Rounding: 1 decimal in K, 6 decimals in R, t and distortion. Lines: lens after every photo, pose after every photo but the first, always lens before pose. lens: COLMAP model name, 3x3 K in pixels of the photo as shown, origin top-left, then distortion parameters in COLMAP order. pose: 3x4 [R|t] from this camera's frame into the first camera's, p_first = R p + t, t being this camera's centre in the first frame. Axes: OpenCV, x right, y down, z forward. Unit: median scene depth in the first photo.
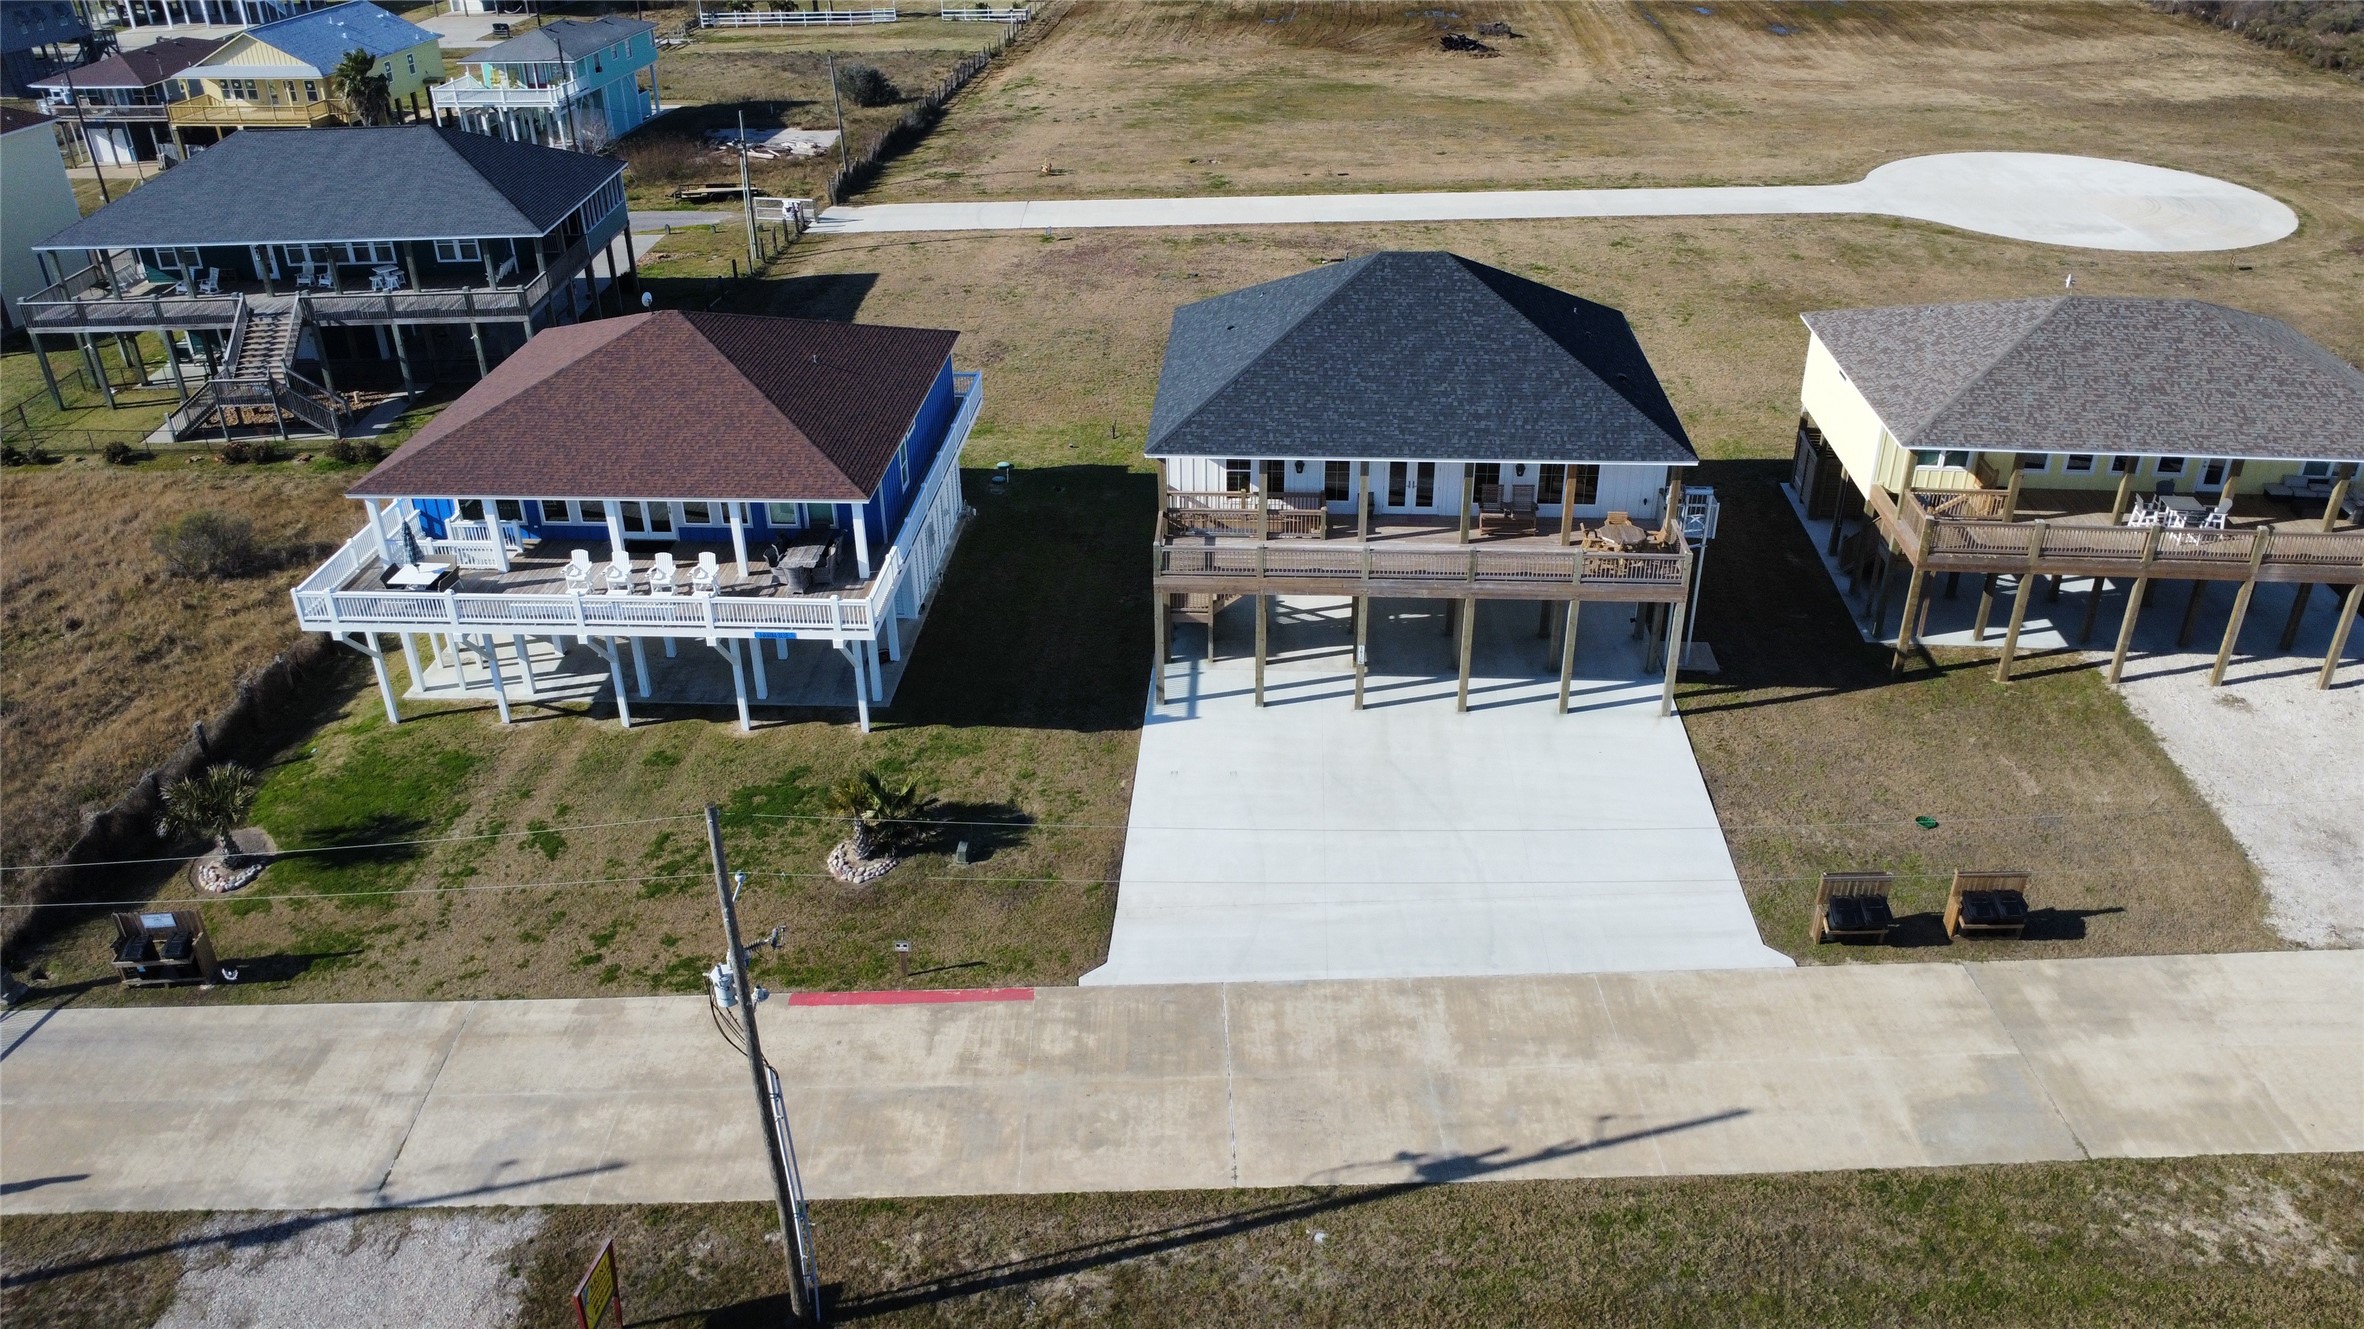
lens RADIAL K [[1716.1, 0, 1175.0], [0, 1716.1, 635.2], [0, 0, 1]] dist [0.002651, -0.067526]
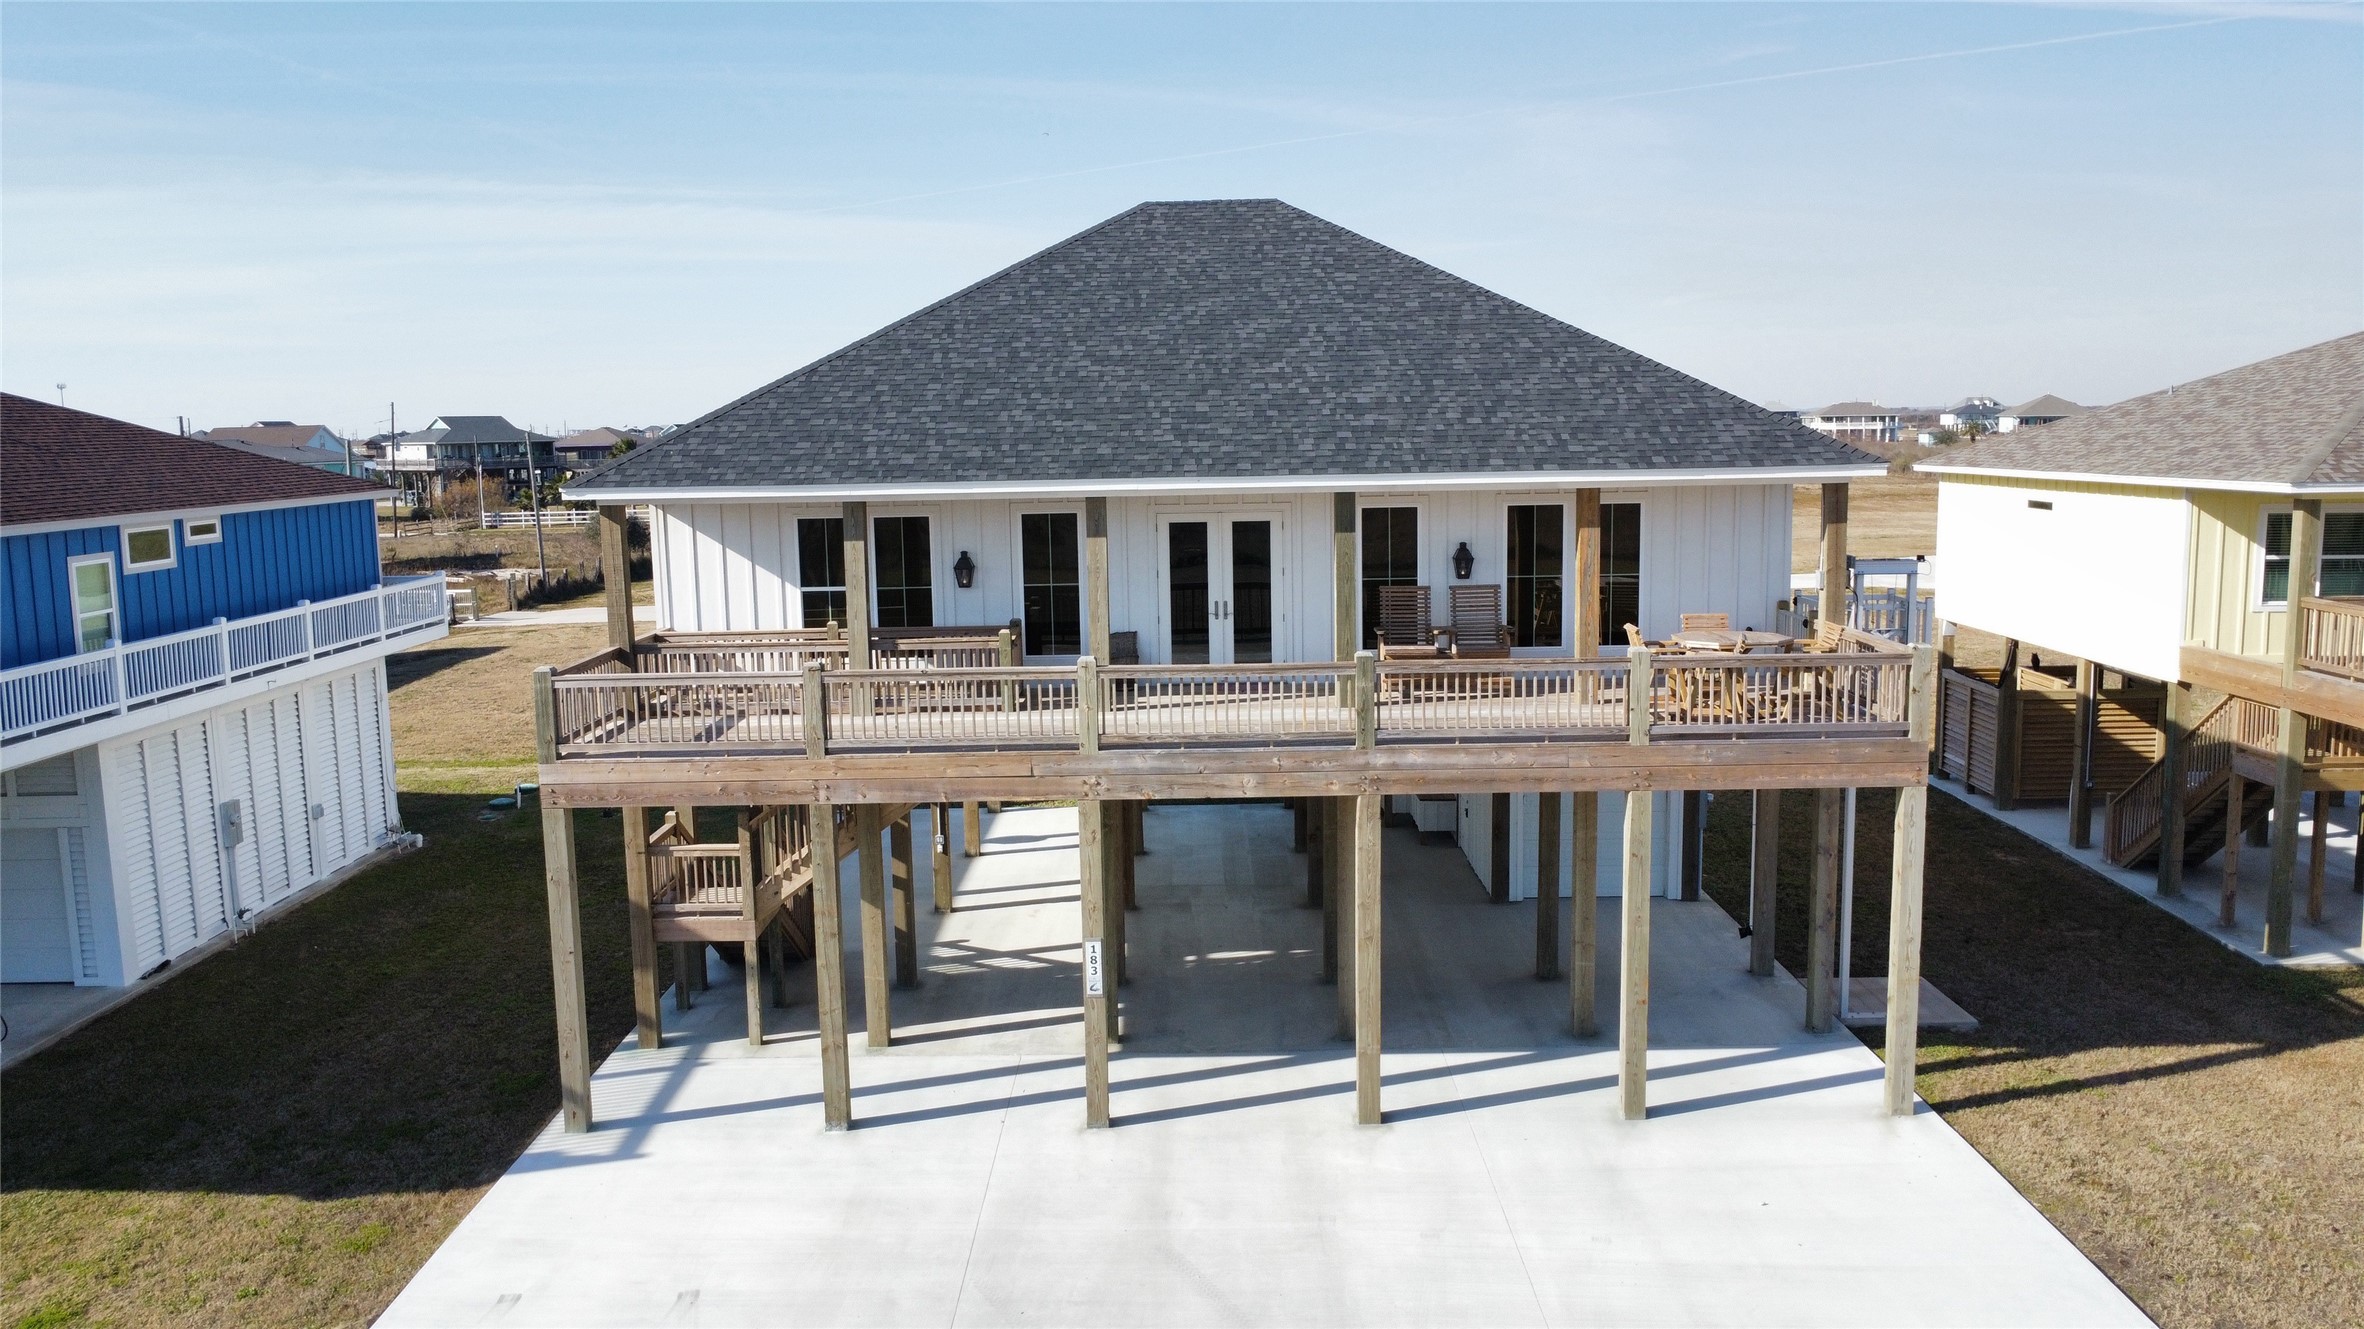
lens RADIAL K [[1716.1, 0, 1175.0], [0, 1716.1, 635.2], [0, 0, 1]] dist [0.002651, -0.067526]
pose [[0.998337, -0.011735, 0.056444, 0.103304], [0.031149, 0.933647, -0.356836, 0.076513], [-0.048511, 0.358001, 0.932460, 0.605274]]
